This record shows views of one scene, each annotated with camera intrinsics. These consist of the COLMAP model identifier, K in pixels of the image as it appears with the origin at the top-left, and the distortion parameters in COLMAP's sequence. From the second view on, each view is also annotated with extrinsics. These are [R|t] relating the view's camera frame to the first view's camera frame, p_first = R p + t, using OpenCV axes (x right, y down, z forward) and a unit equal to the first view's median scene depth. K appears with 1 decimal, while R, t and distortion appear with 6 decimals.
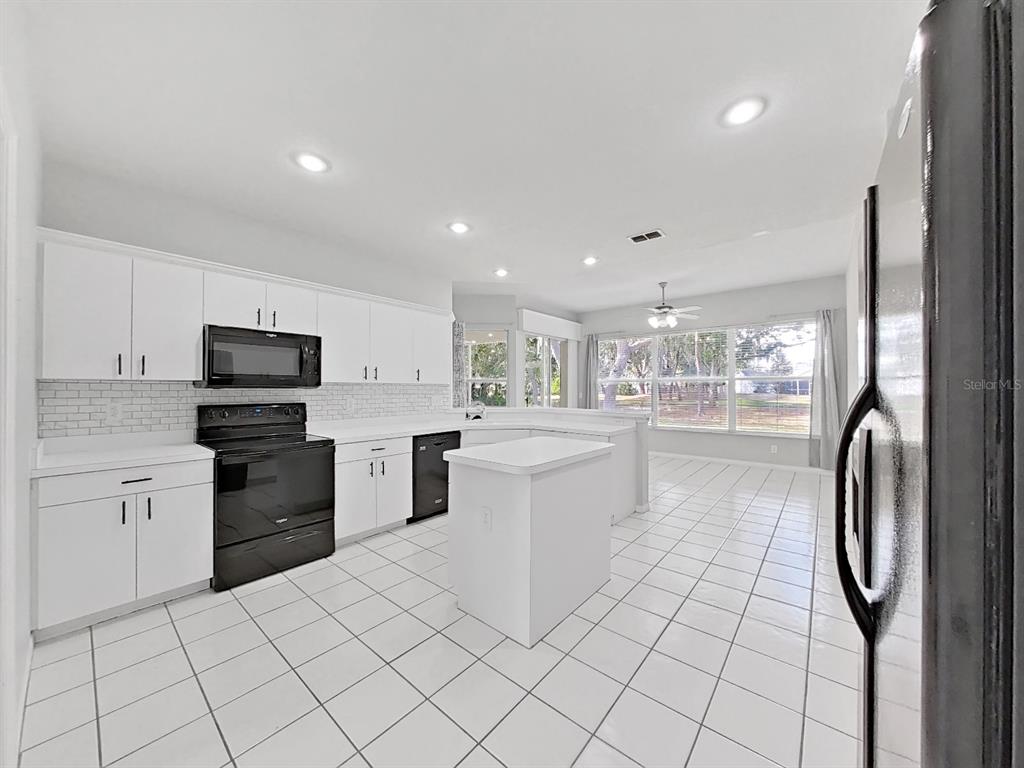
lens RADIAL K [[373.9, 0, 513.3], [0, 373.9, 385.0], [0, 0, 1]] dist [0.000696, -0.000112]
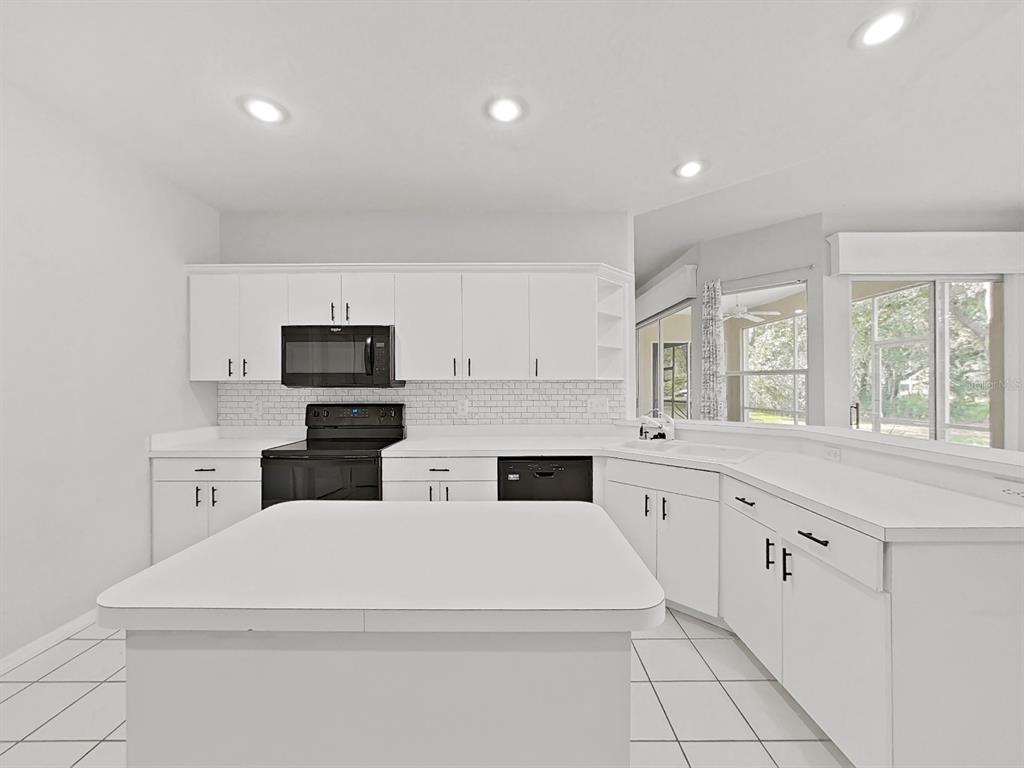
lens RADIAL K [[411.2, 0, 515.8], [0, 411.2, 383.9], [0, 0, 1]] dist [-0.006095, -0.000178]
pose [[0.646511, -0.008076, -0.762862, 0.288586], [0.011689, 0.999931, -0.000679, 0.004034], [0.762815, -0.008478, 0.646561, 0.486726]]
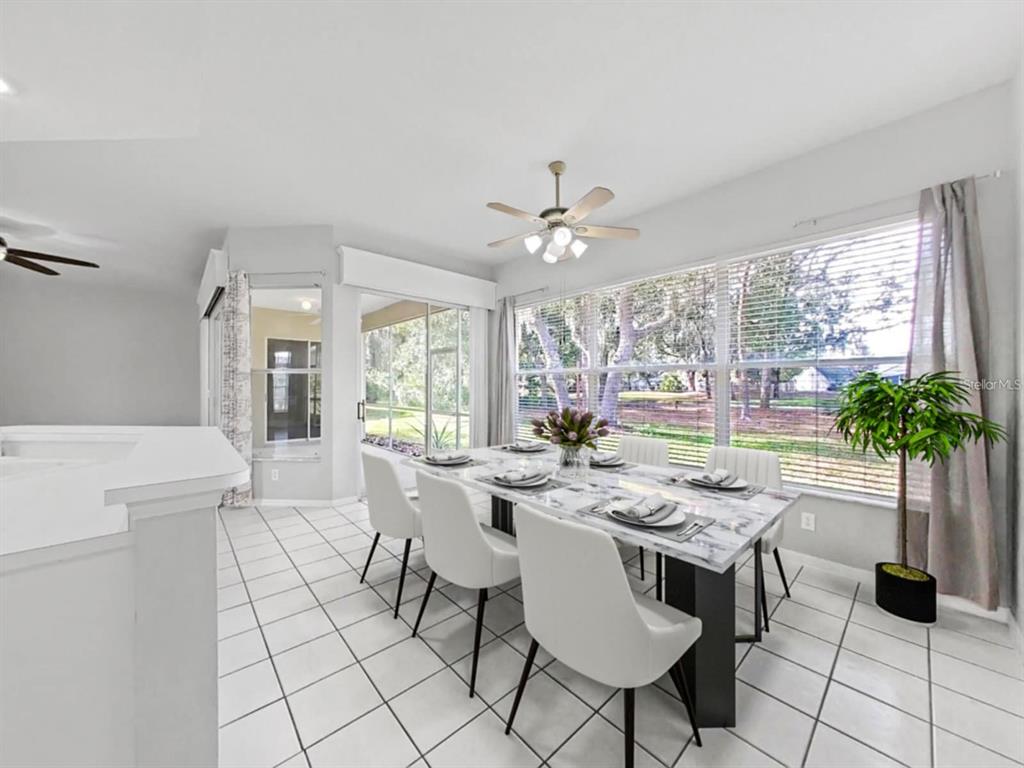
lens RADIAL K [[373.9, 0, 514.4], [0, 373.9, 384.8], [0, 0, 1]] dist [0.000696, -0.000112]
pose [[0.991416, 0.003898, -0.130690, 0.622359], [-0.002577, 0.999944, 0.010276, 0.005886], [0.130722, -0.009851, 0.991370, 0.785109]]
